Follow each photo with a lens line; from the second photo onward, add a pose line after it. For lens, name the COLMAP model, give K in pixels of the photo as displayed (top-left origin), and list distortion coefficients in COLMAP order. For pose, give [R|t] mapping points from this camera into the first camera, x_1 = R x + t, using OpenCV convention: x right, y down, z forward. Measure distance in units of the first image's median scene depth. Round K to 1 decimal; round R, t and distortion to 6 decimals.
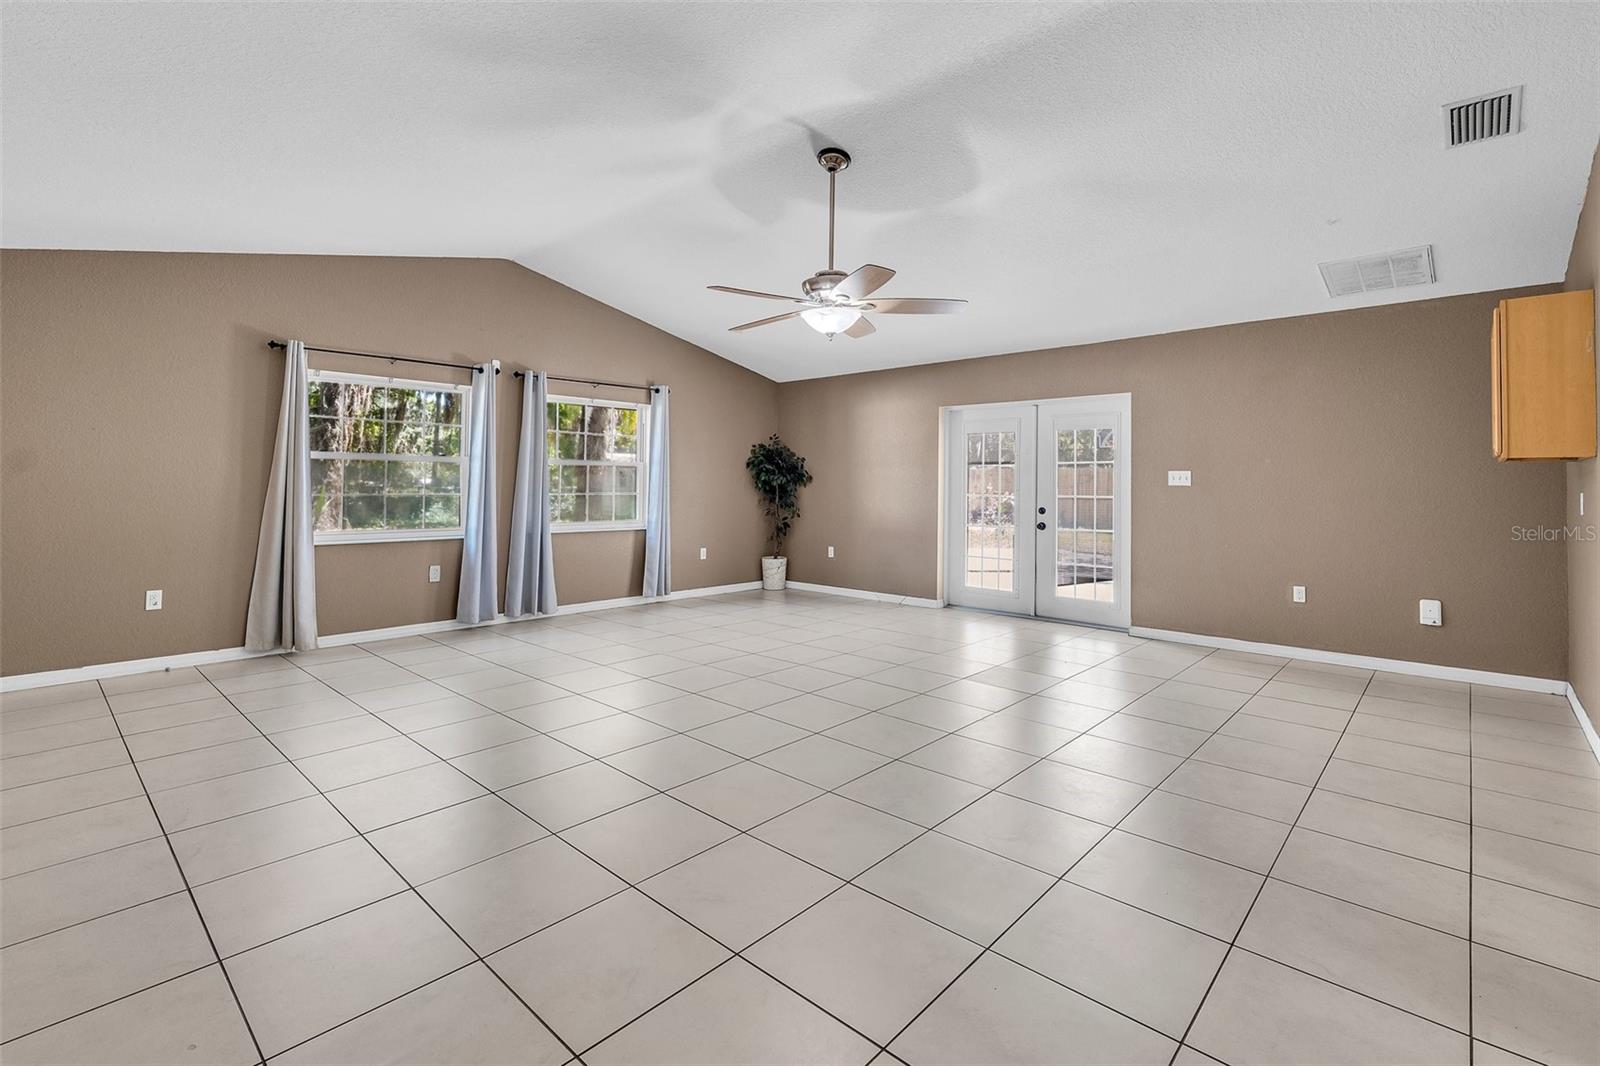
lens RADIAL K [[734.8, 0, 809.1], [0, 734.8, 492.0], [0, 0, 1]] dist [-0.000009, -0.000037]
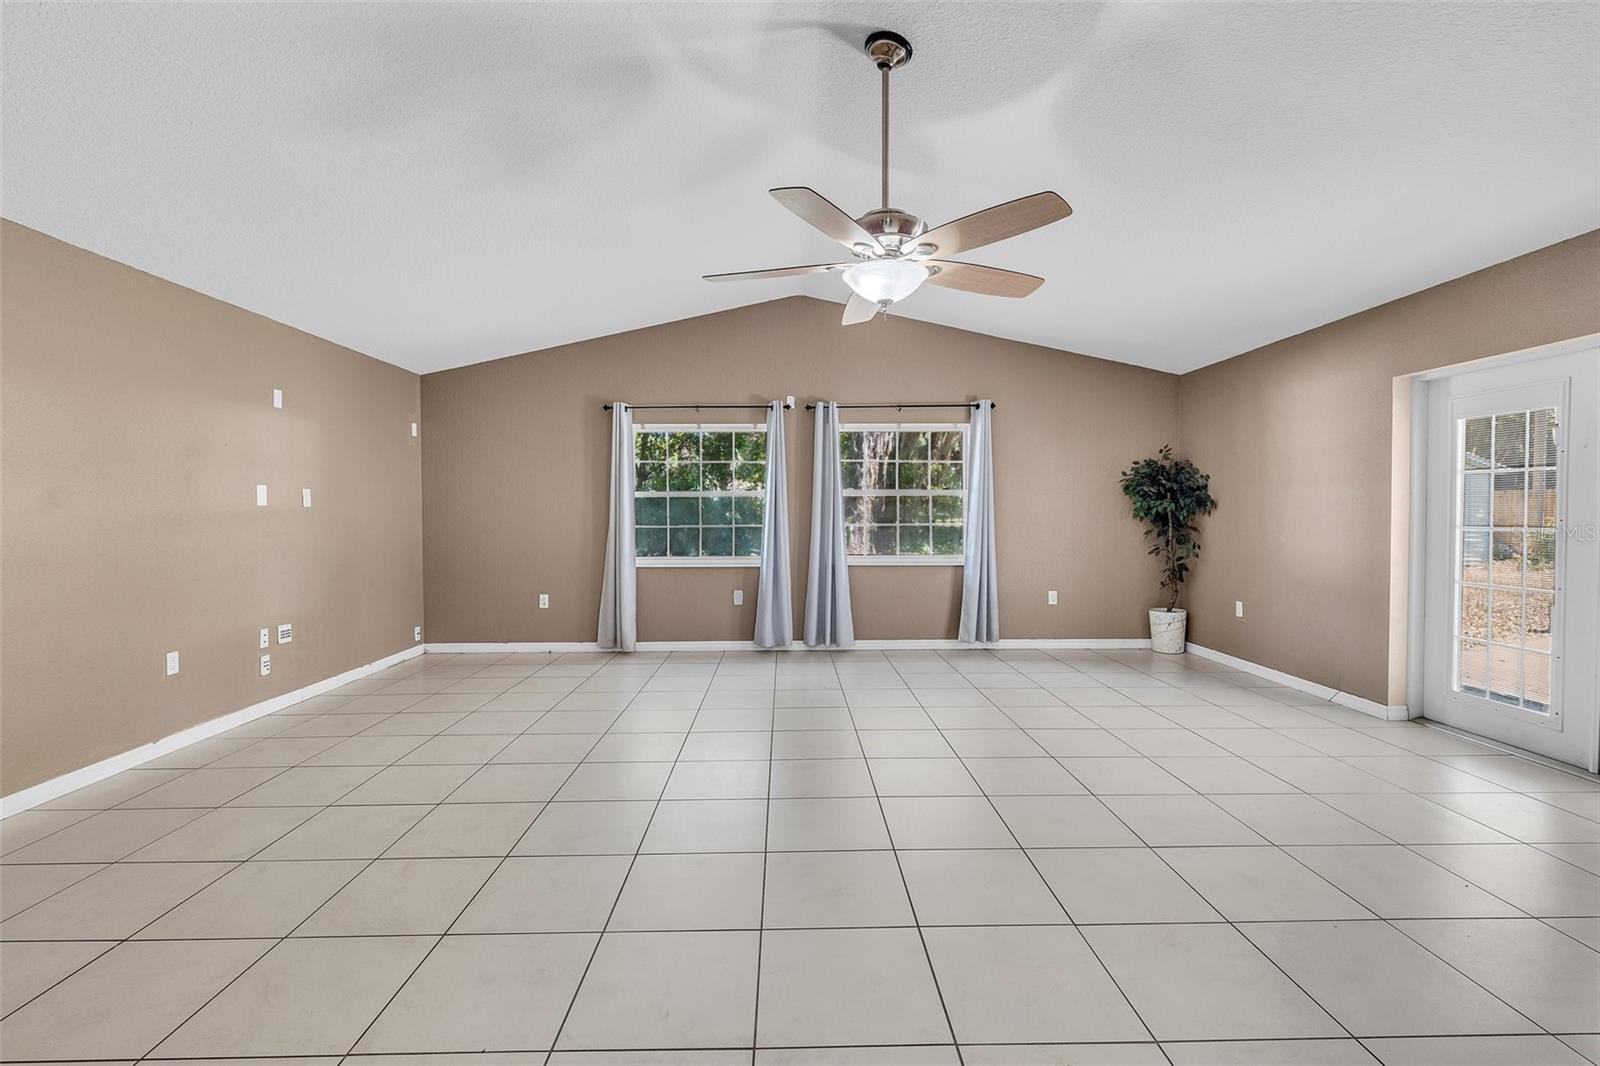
lens RADIAL K [[712.5, 0, 794.9], [0, 712.5, 538.1], [0, 0, 1]] dist [-0.001682, -0.000279]
pose [[0.682758, 0.015438, -0.730482, 0.263916], [0.002791, 0.999714, 0.023736, -0.002754], [0.730639, -0.018245, 0.682520, 0.265449]]
